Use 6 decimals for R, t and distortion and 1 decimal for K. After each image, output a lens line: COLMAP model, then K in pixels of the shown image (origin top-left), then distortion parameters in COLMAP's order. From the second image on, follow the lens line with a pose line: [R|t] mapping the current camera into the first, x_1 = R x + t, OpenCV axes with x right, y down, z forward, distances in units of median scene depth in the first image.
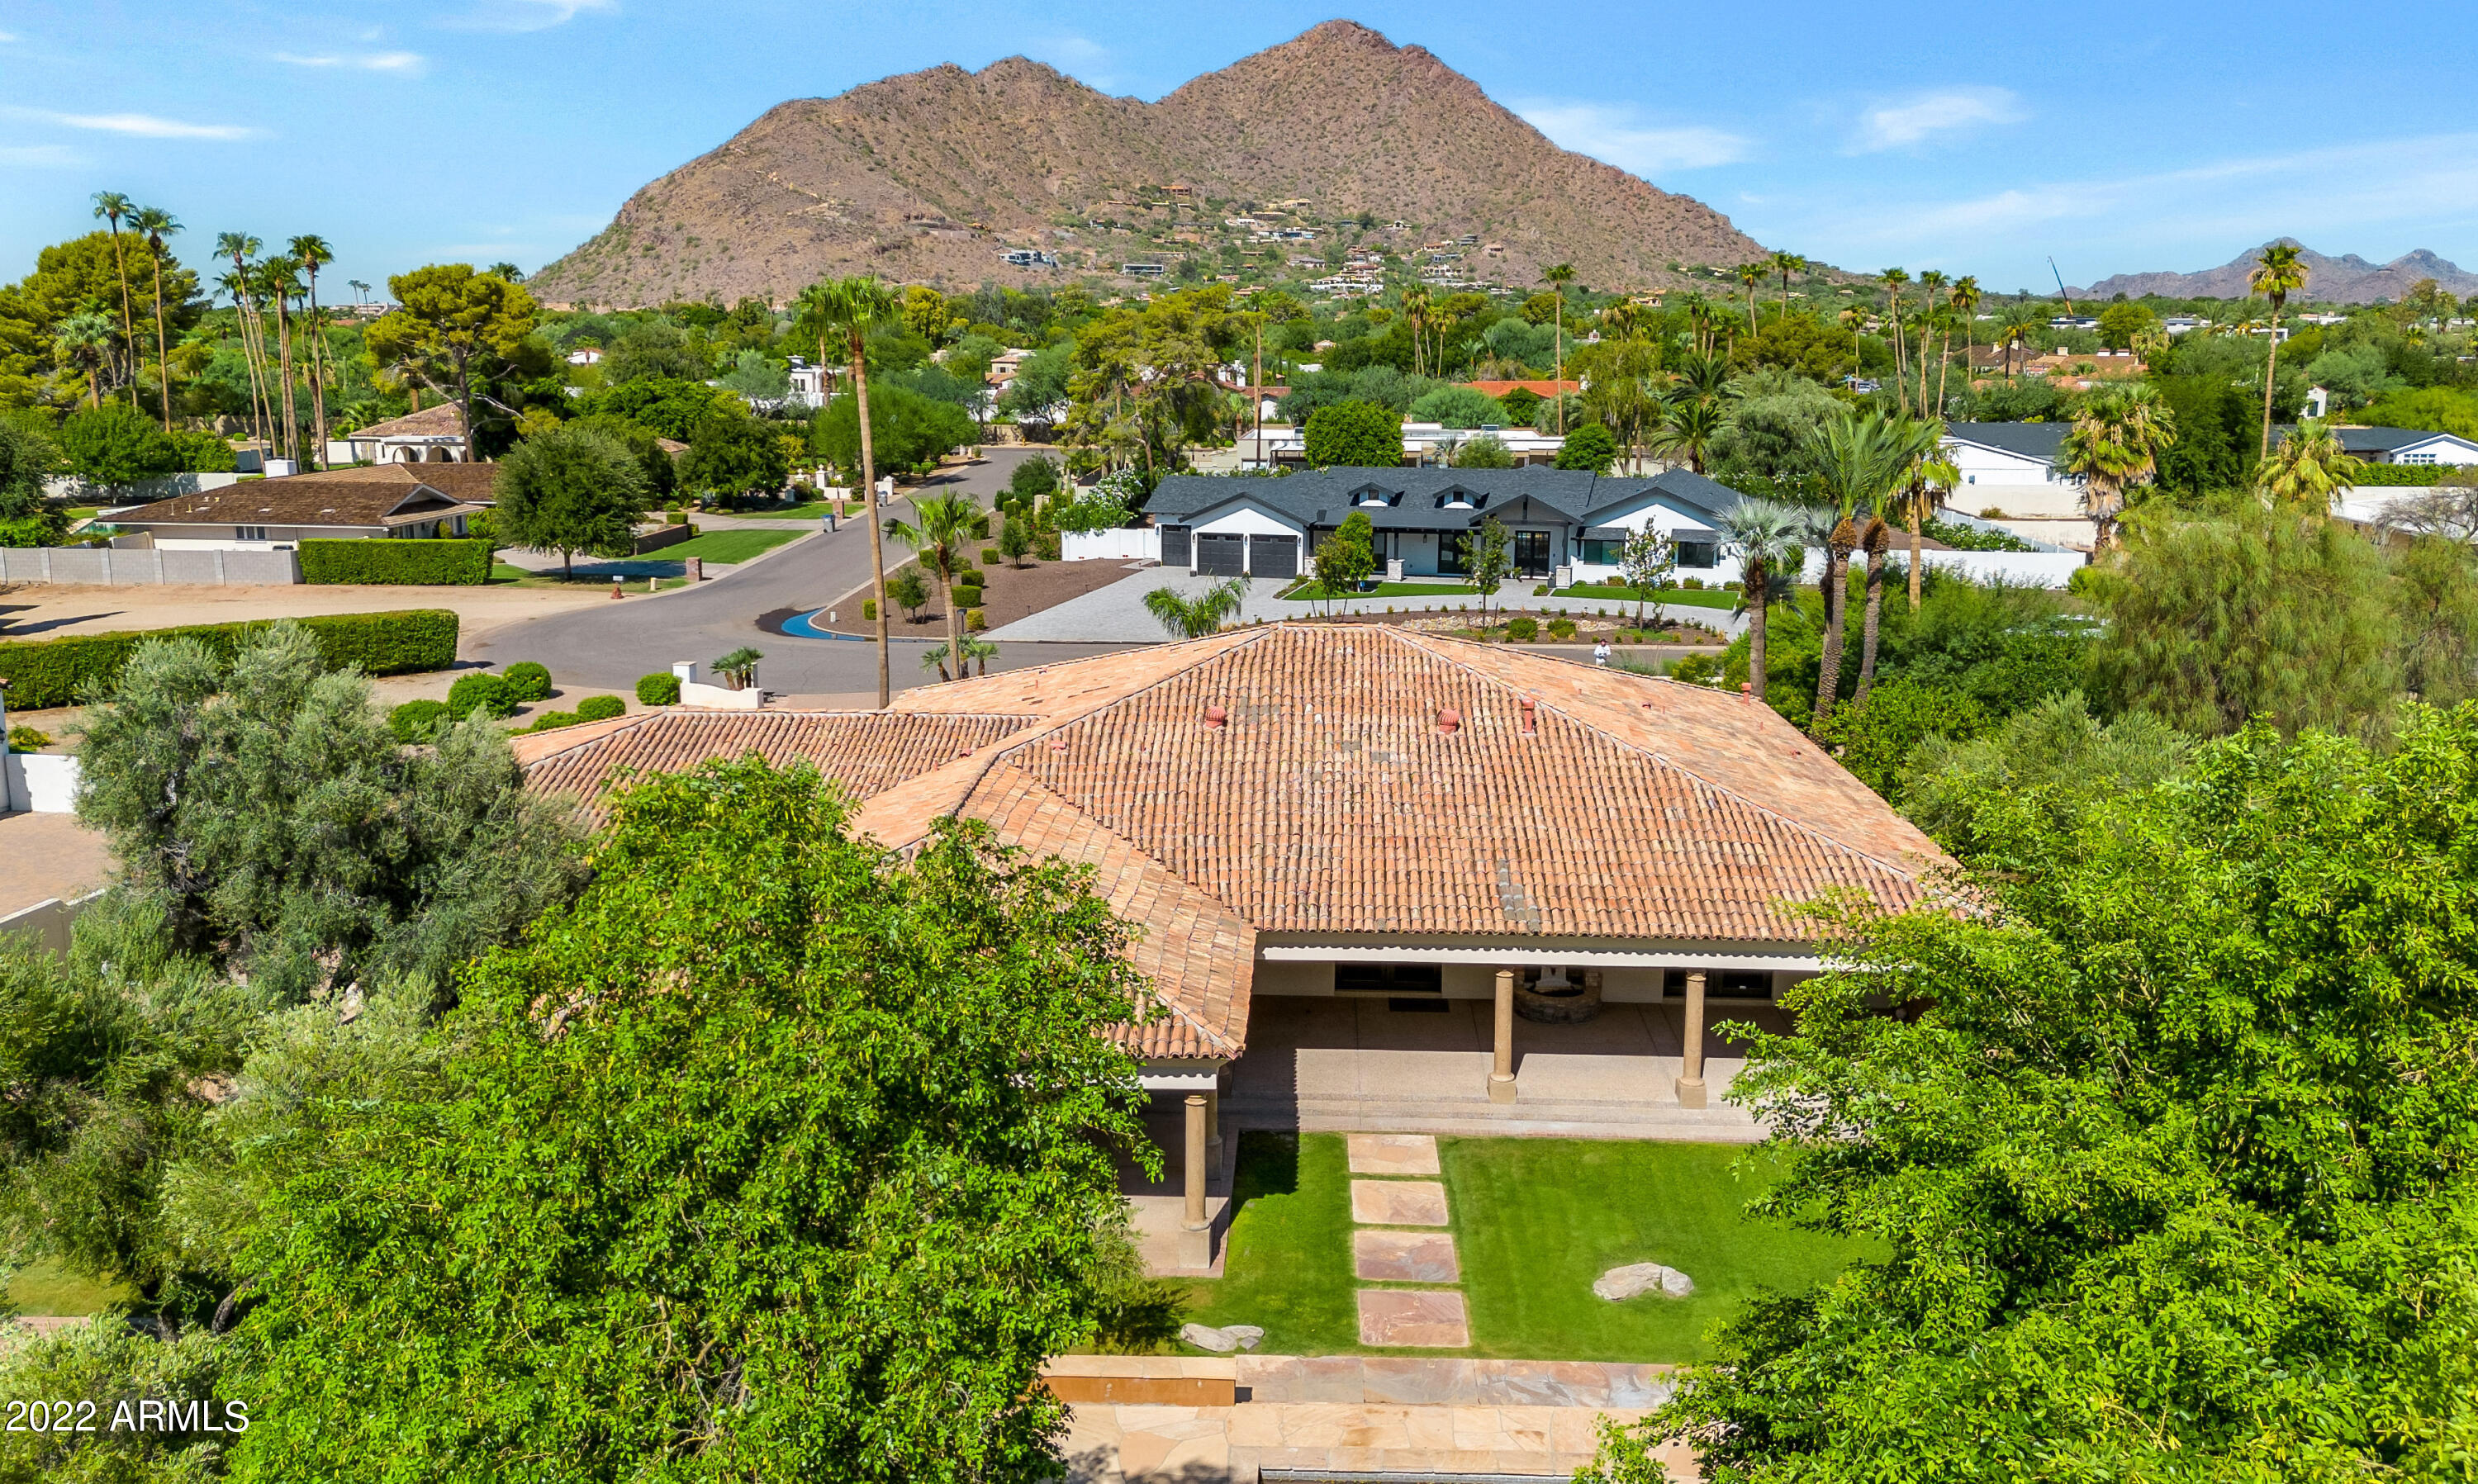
lens RADIAL K [[1936.2, 0, 1248.3], [0, 1936.2, 723.7], [0, 0, 1]] dist [0.089354, -0.105846]
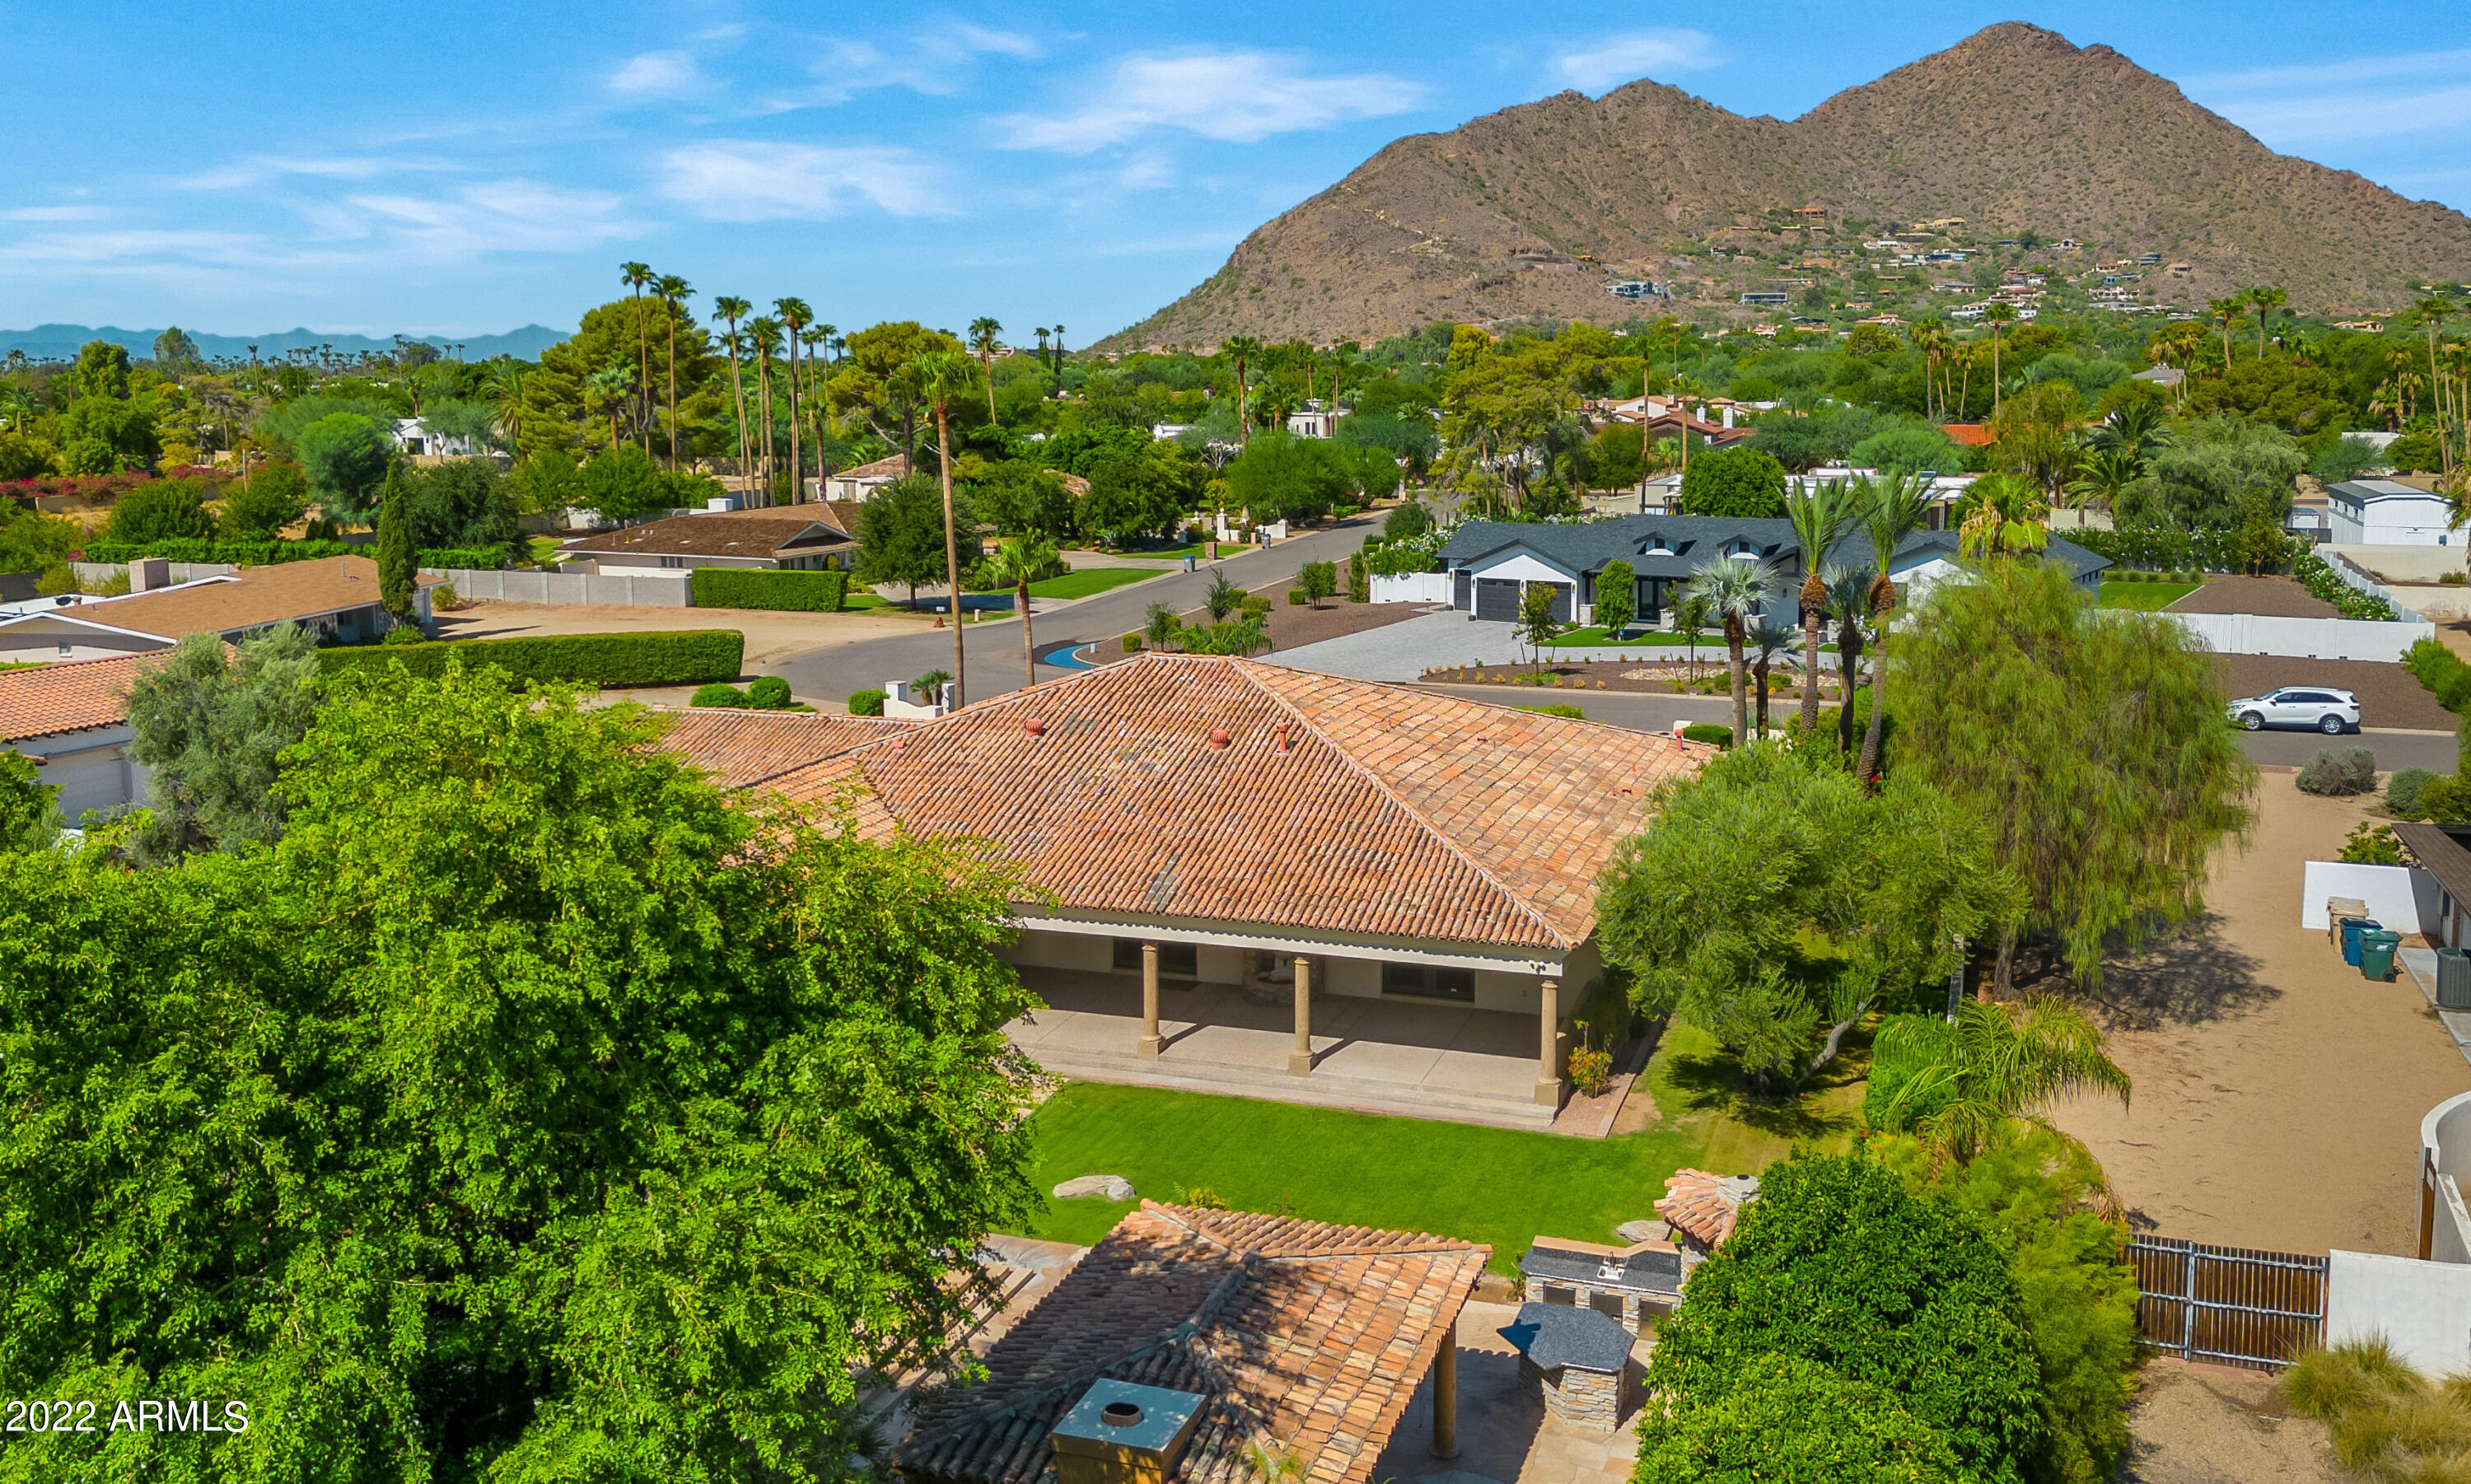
lens RADIAL K [[2090.8, 0, 1307.9], [0, 2090.8, 648.4], [0, 0, 1]] dist [0.096960, -0.141790]
pose [[0.961173, 0.031510, -0.274140, 0.135170], [-0.049250, 0.997097, -0.058071, 0.004064], [0.271514, 0.069318, 0.959935, -0.048627]]
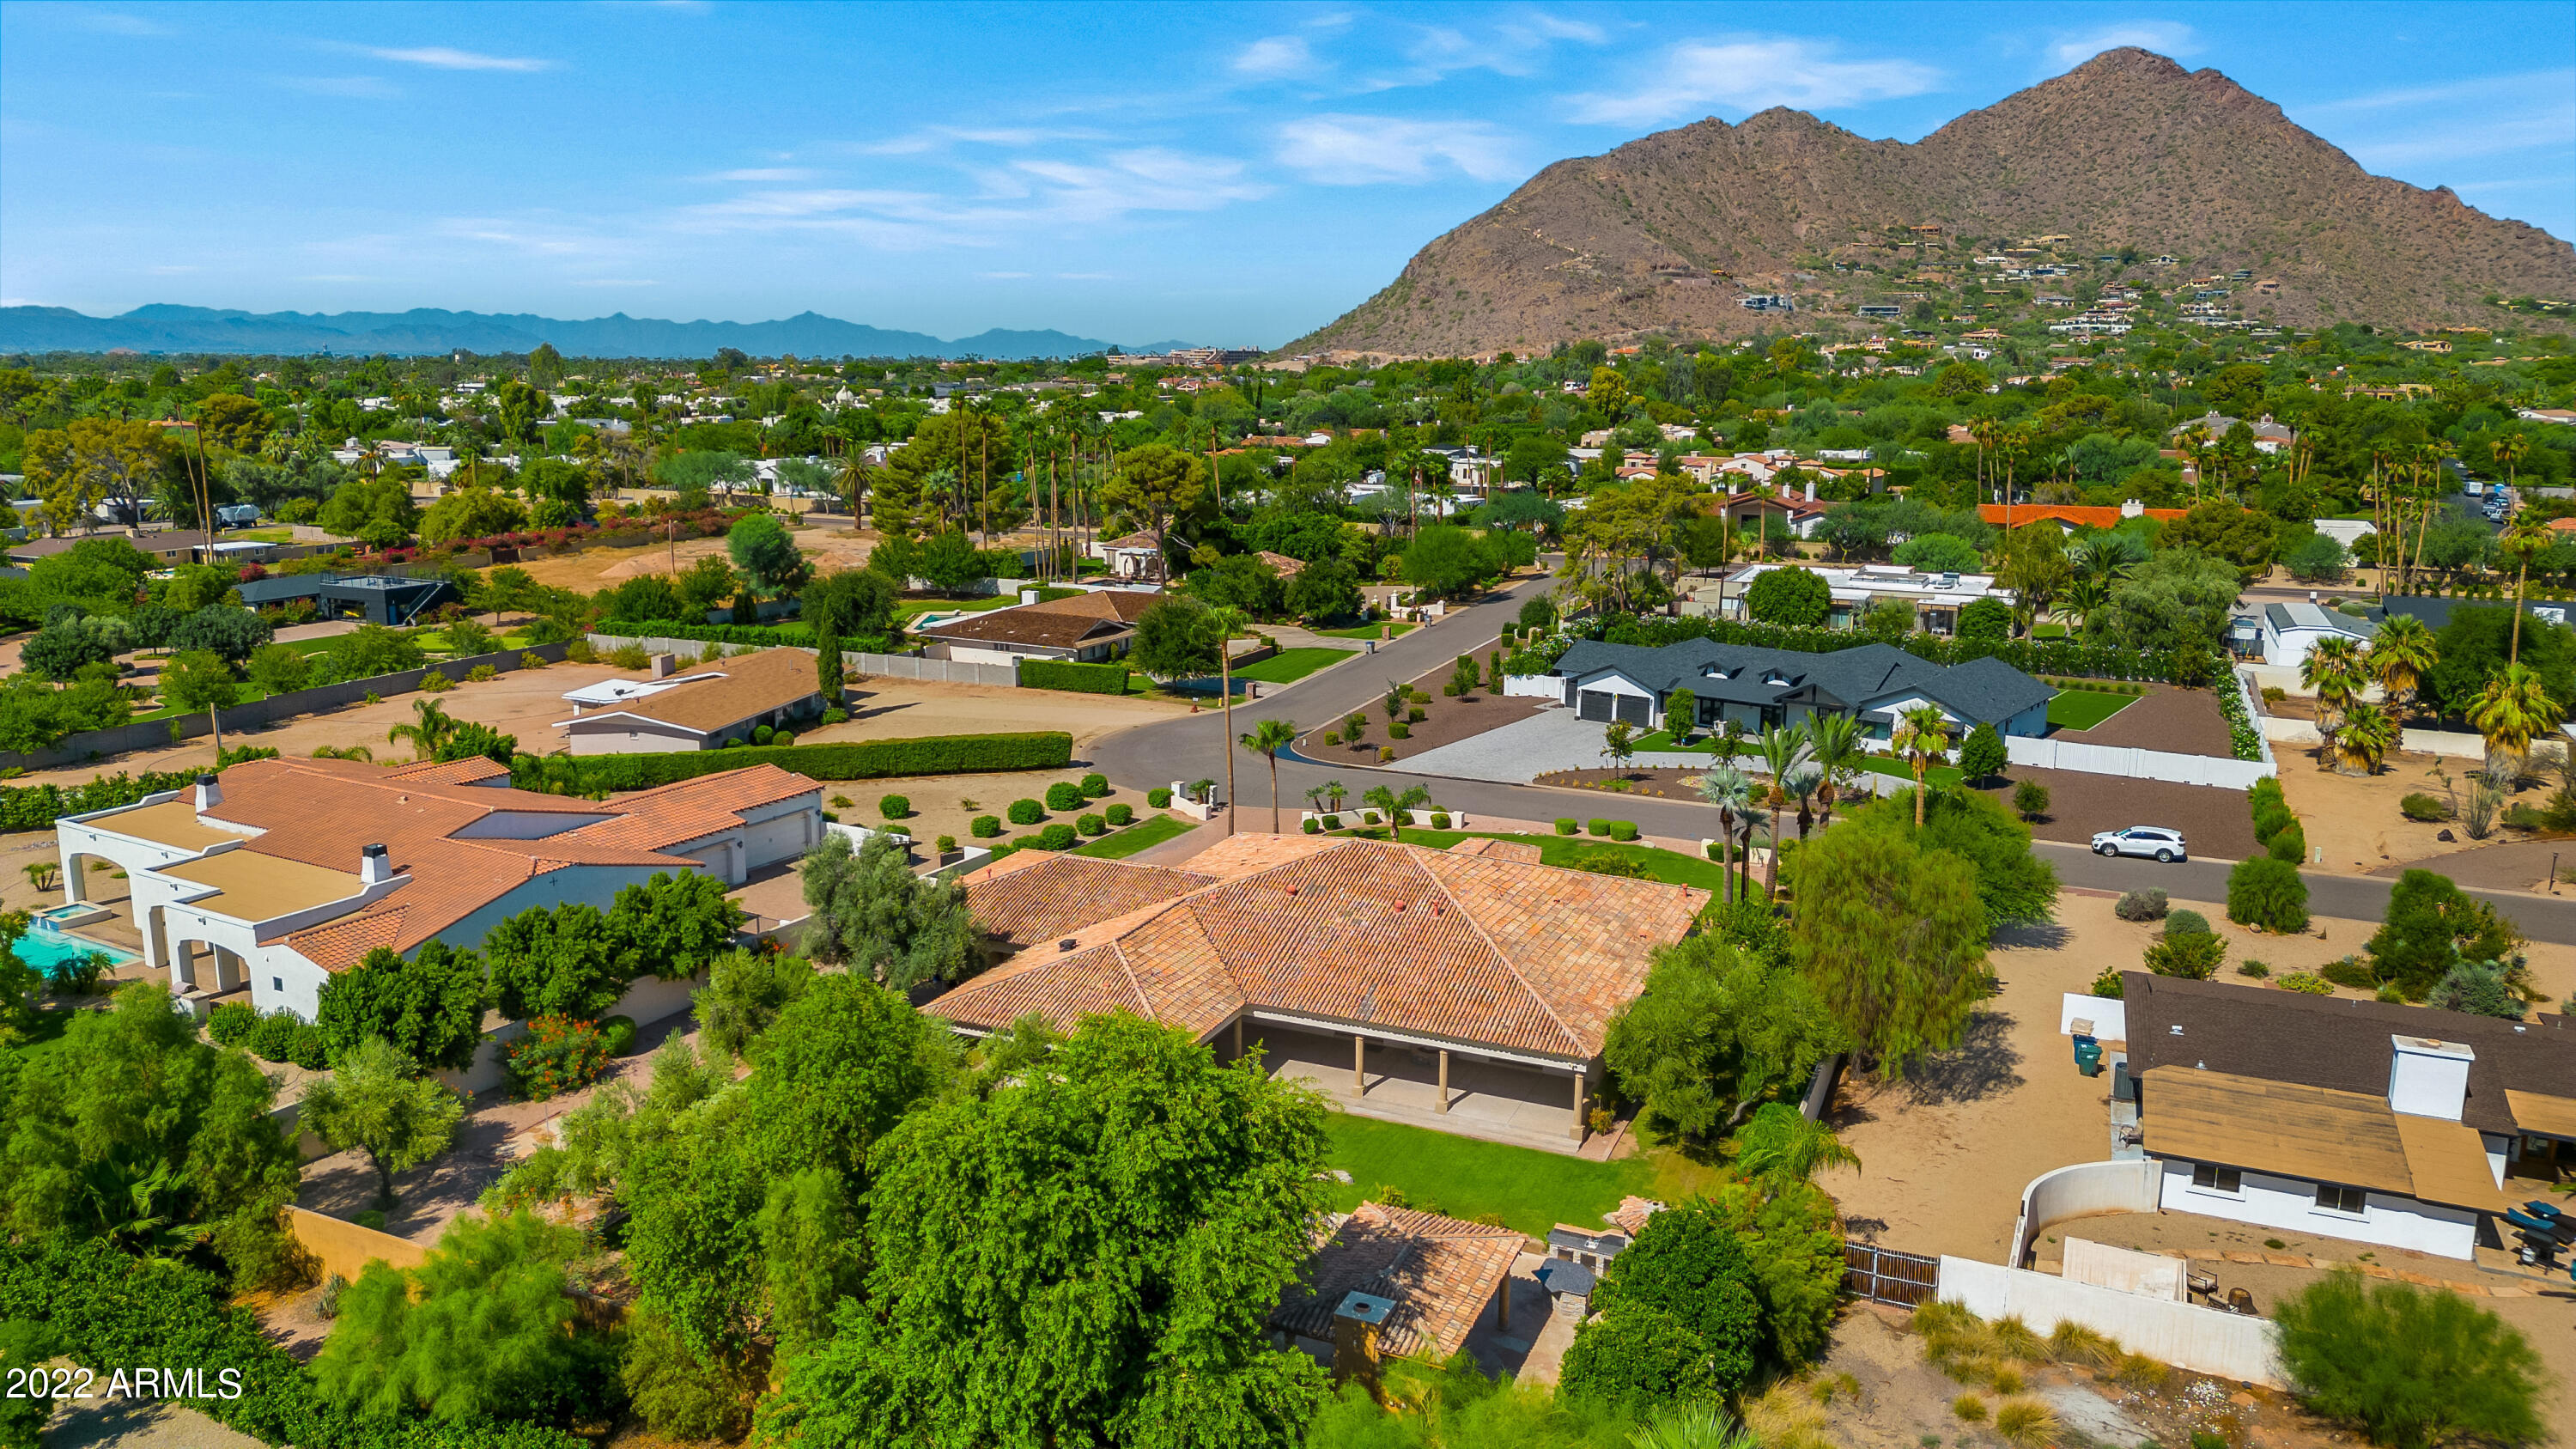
lens RADIAL K [[1823.3, 0, 1288.0], [0, 1823.3, 724.5], [0, 0, 1]] dist [0.078186, -0.087356]
pose [[0.930023, 0.077313, -0.359277, 0.179486], [-0.075958, 0.996950, 0.017909, -0.058138], [0.359566, 0.010634, 0.933059, -0.214748]]
